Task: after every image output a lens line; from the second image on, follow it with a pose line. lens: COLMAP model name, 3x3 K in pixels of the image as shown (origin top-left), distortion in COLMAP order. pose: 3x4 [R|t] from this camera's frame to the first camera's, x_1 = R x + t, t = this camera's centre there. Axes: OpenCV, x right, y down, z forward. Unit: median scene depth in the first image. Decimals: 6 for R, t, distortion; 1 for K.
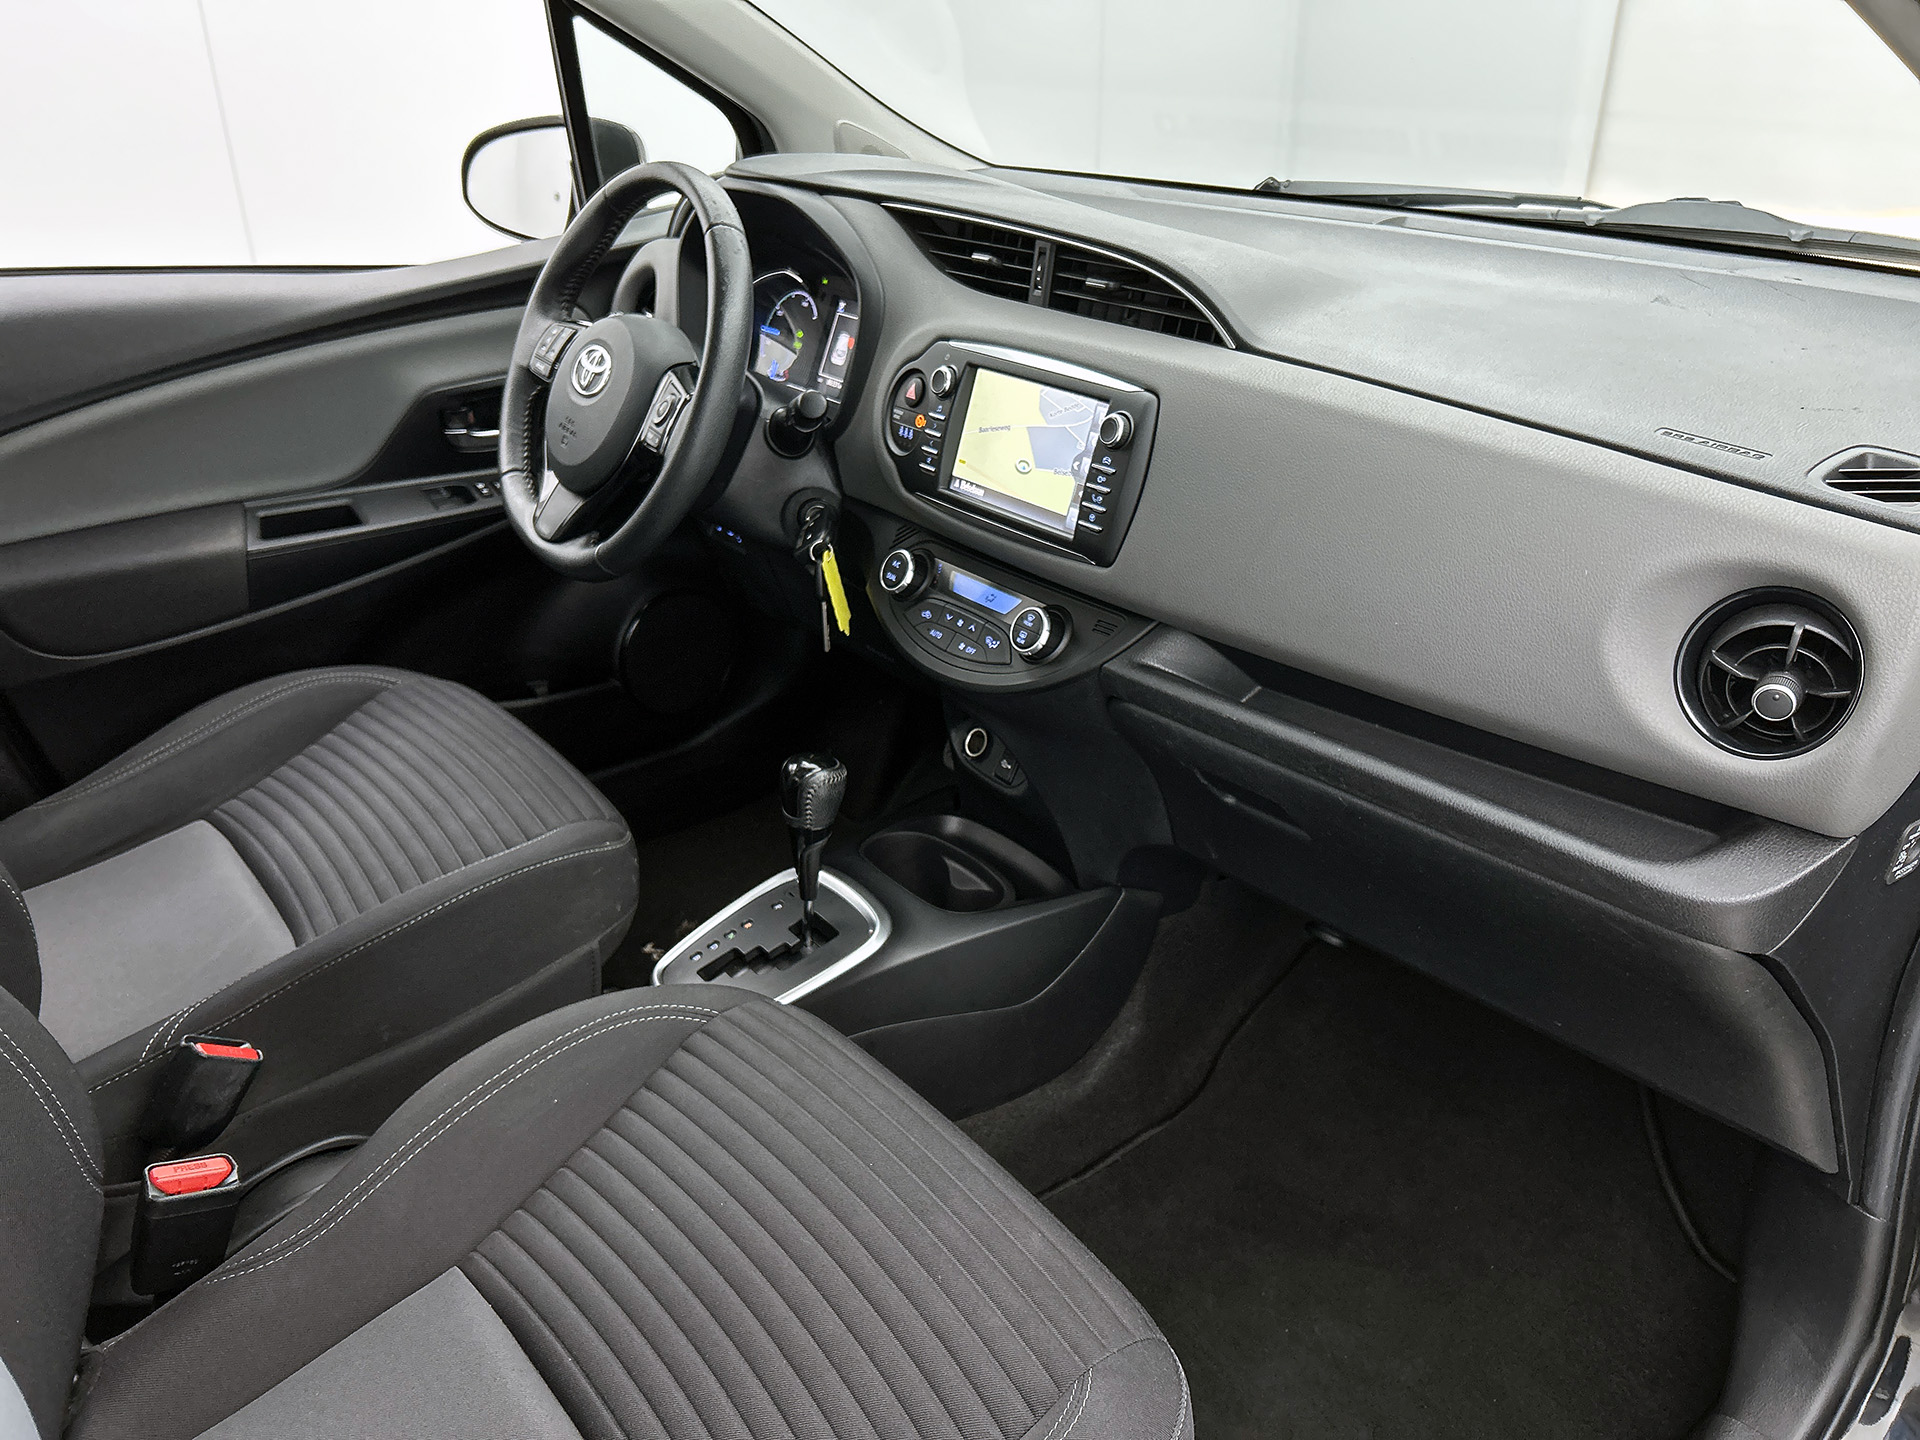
lens RADIAL K [[1453.2, 0, 964.2], [0, 1453.2, 757.0], [0, 0, 1]] dist [0.044000, -0.003226]
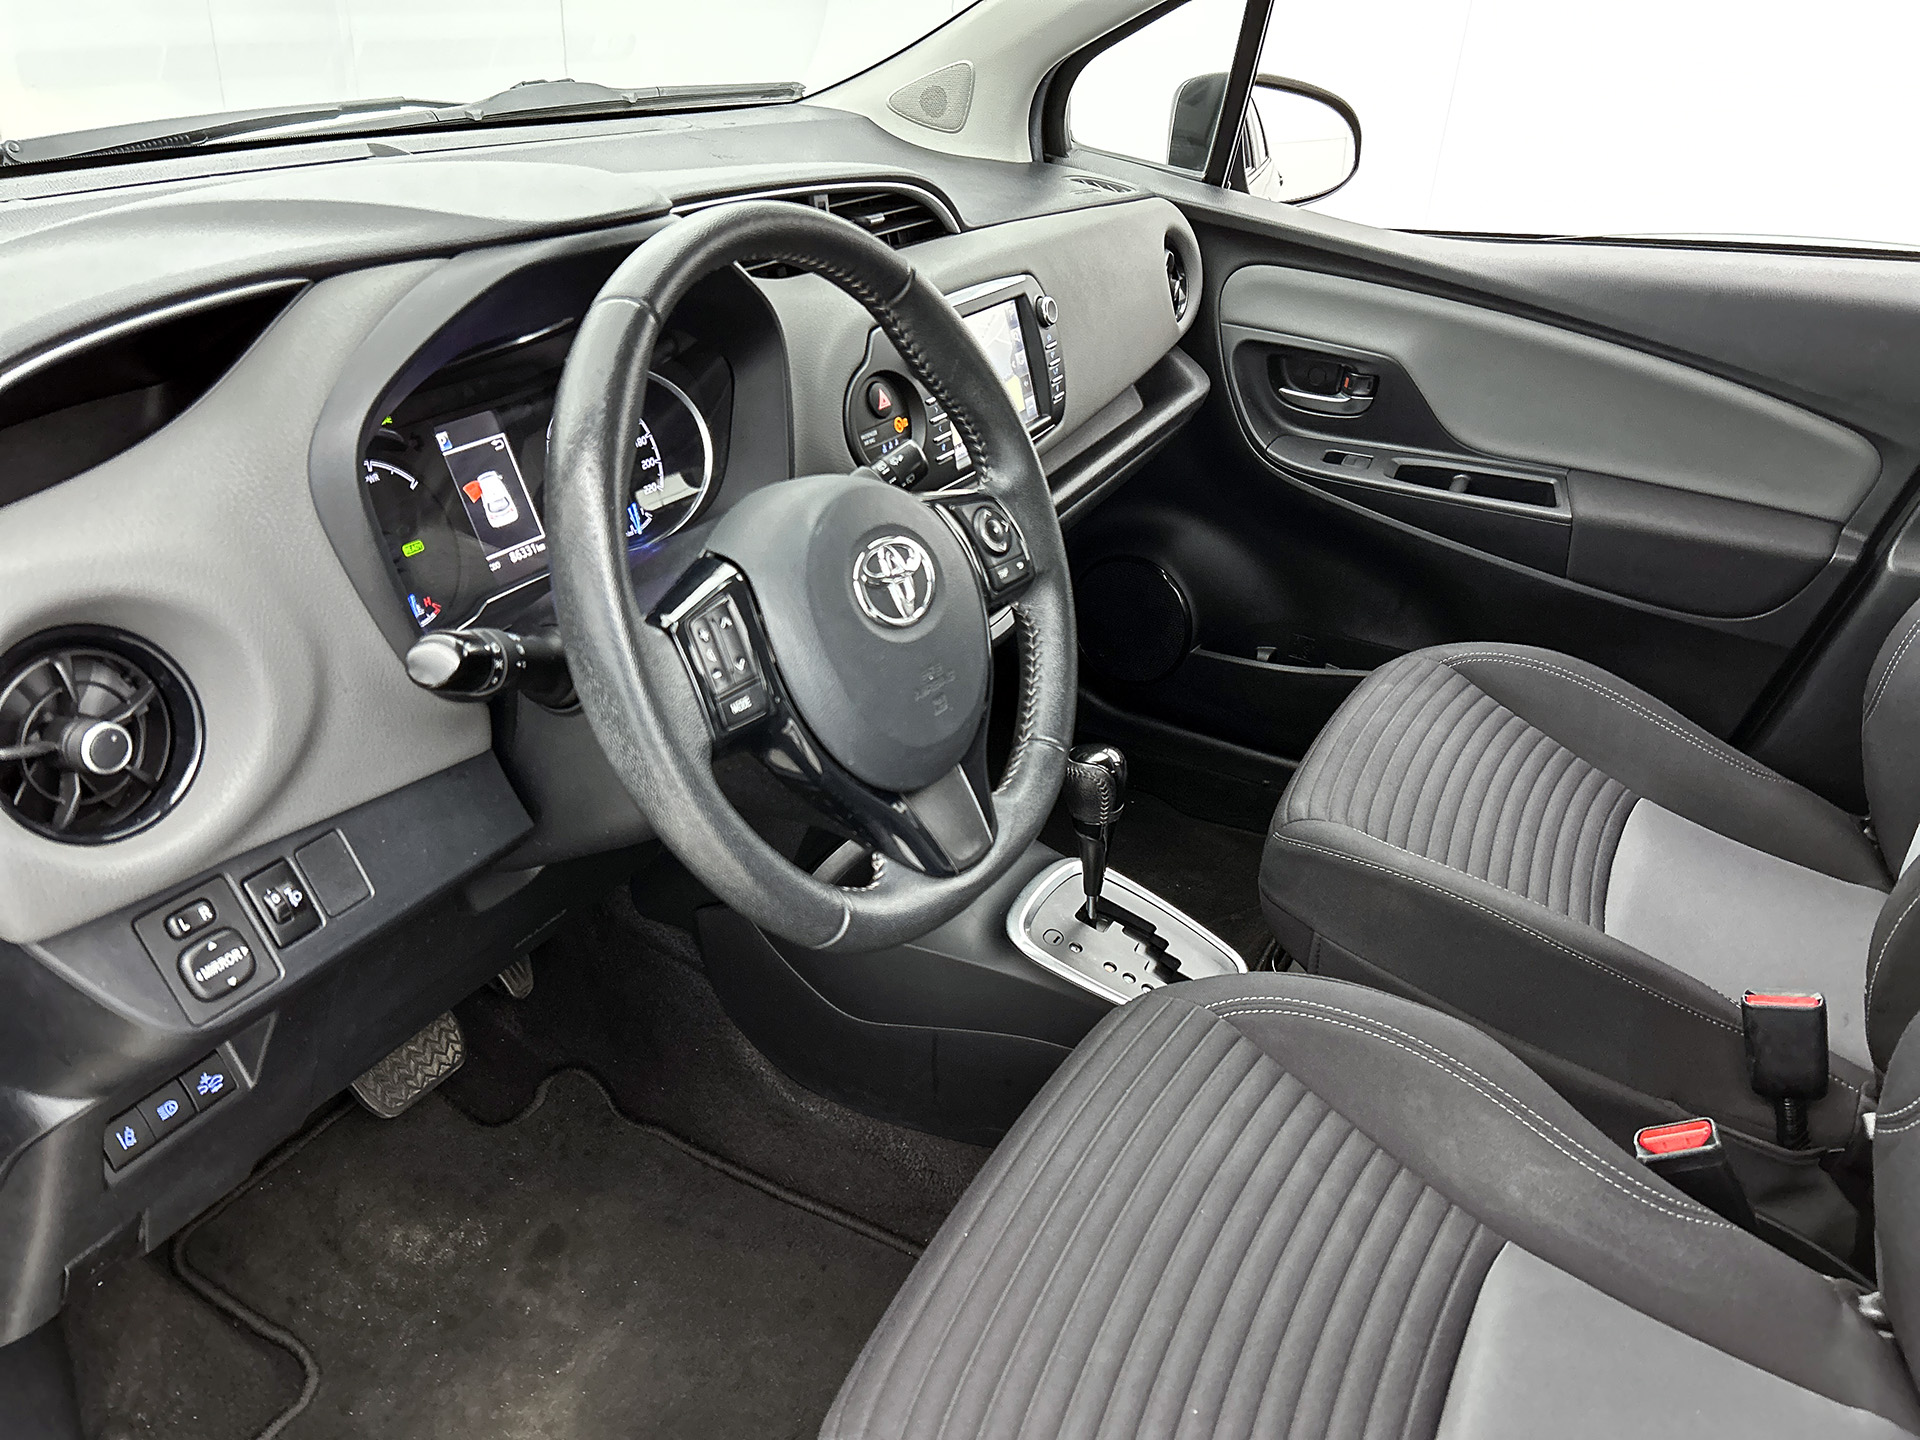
lens RADIAL K [[1453.2, 0, 964.2], [0, 1453.2, 757.0], [0, 0, 1]] dist [0.044000, -0.003226]
pose [[-0.407662, -0.469163, 0.783388, -0.828000], [0.364205, 0.703178, 0.610652, -0.615946], [-0.837357, 0.534254, -0.115788, 1.197324]]
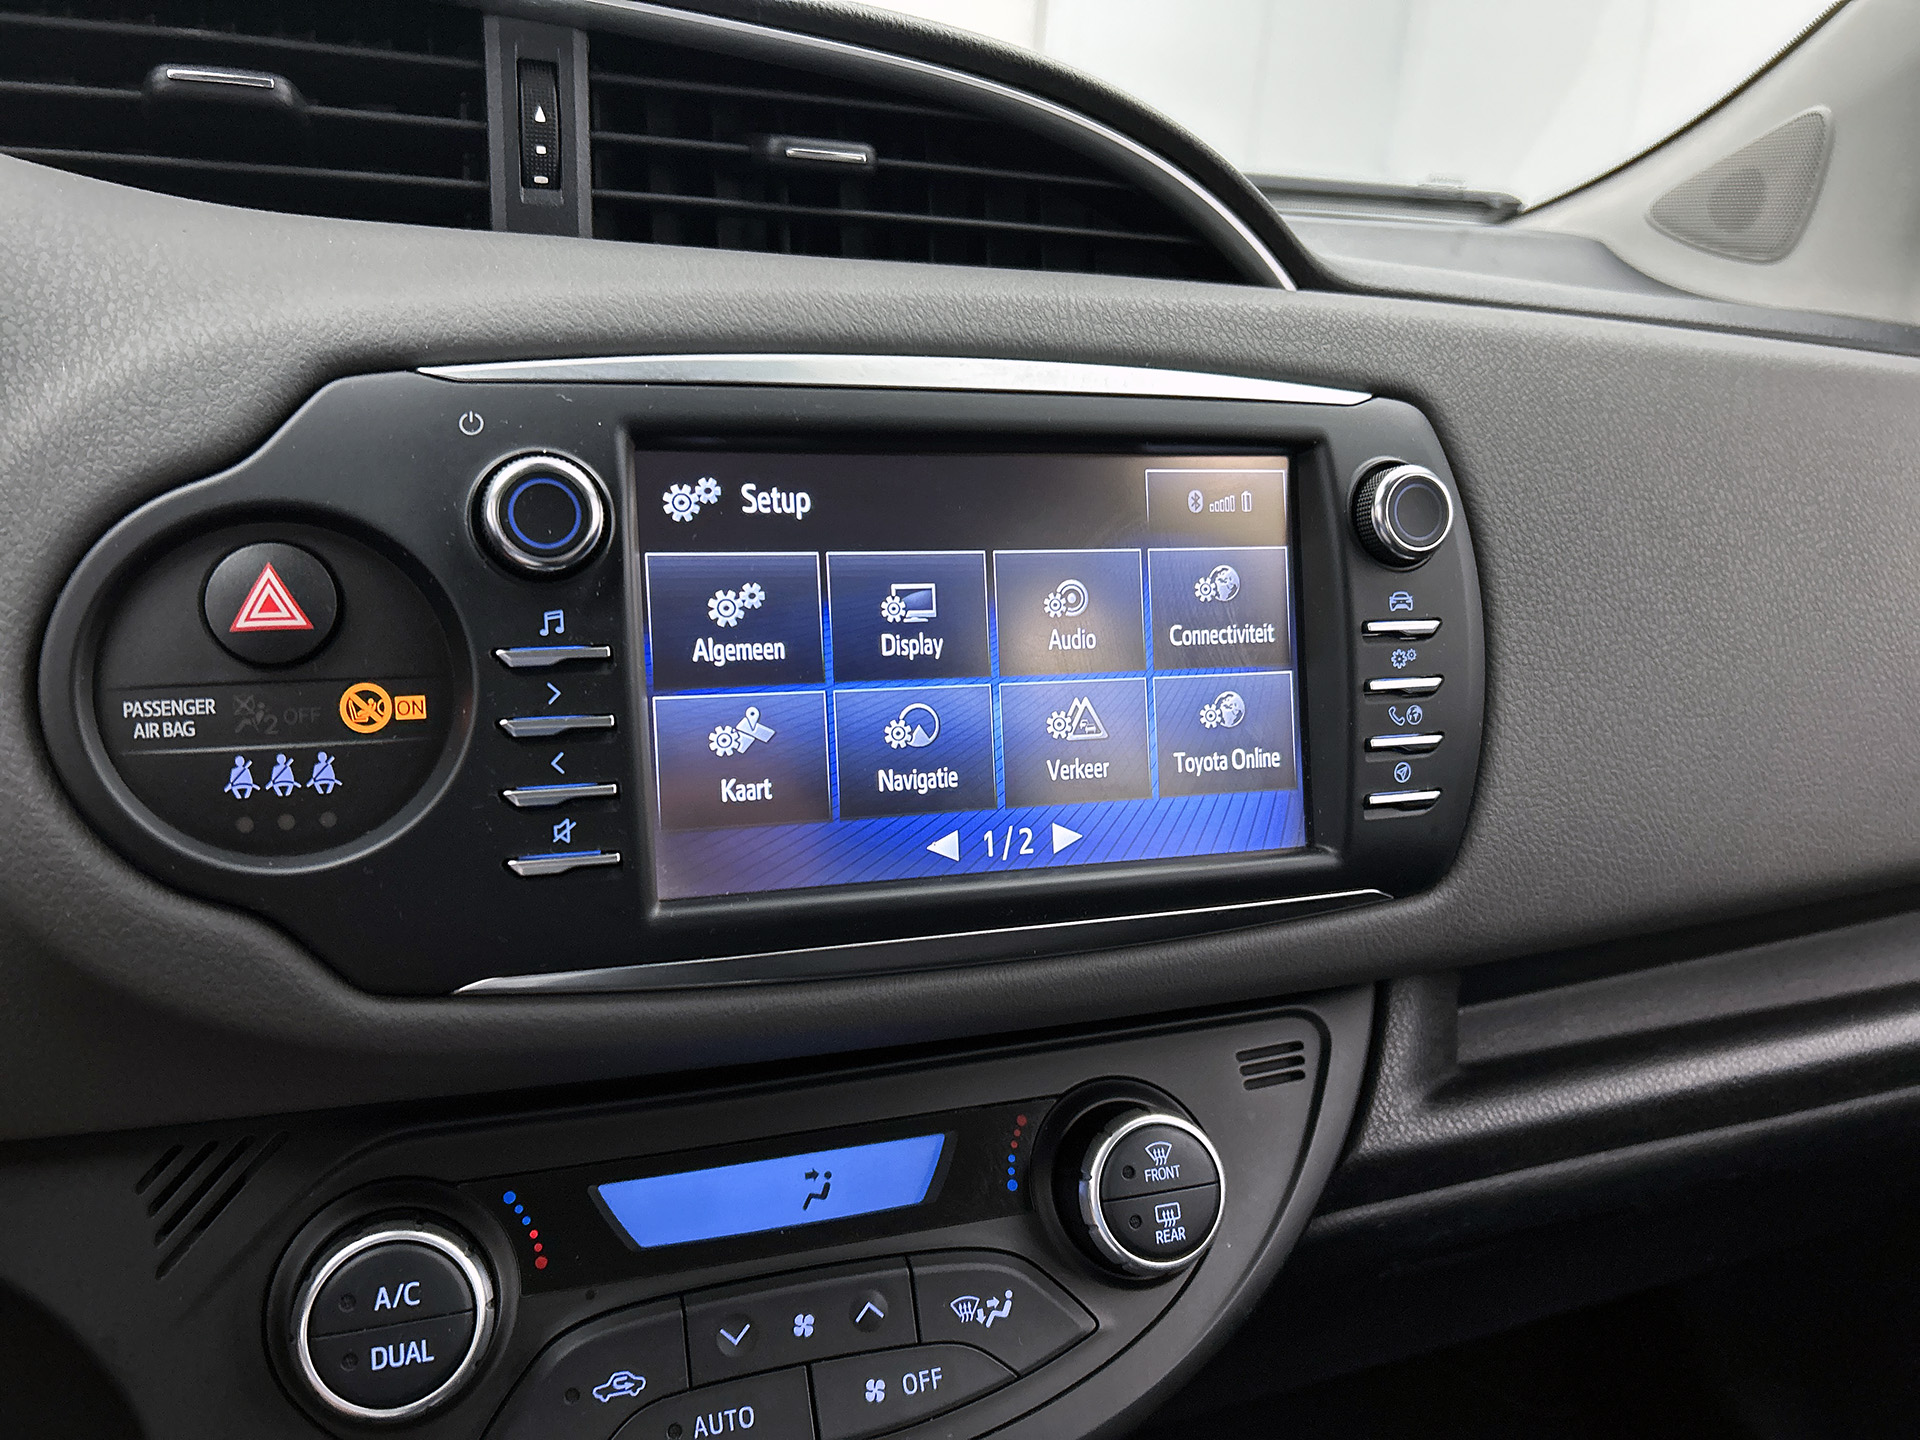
lens RADIAL K [[1494.2, 0, 949.3], [0, 1494.2, 718.4], [0, 0, 1]] dist [0.001566, -0.002945]
pose [[0.328114, -0.272709, 0.904417, -0.224692], [0.372557, 0.917174, 0.141396, -0.232751], [-0.868068, 0.290553, 0.402538, 0.837702]]
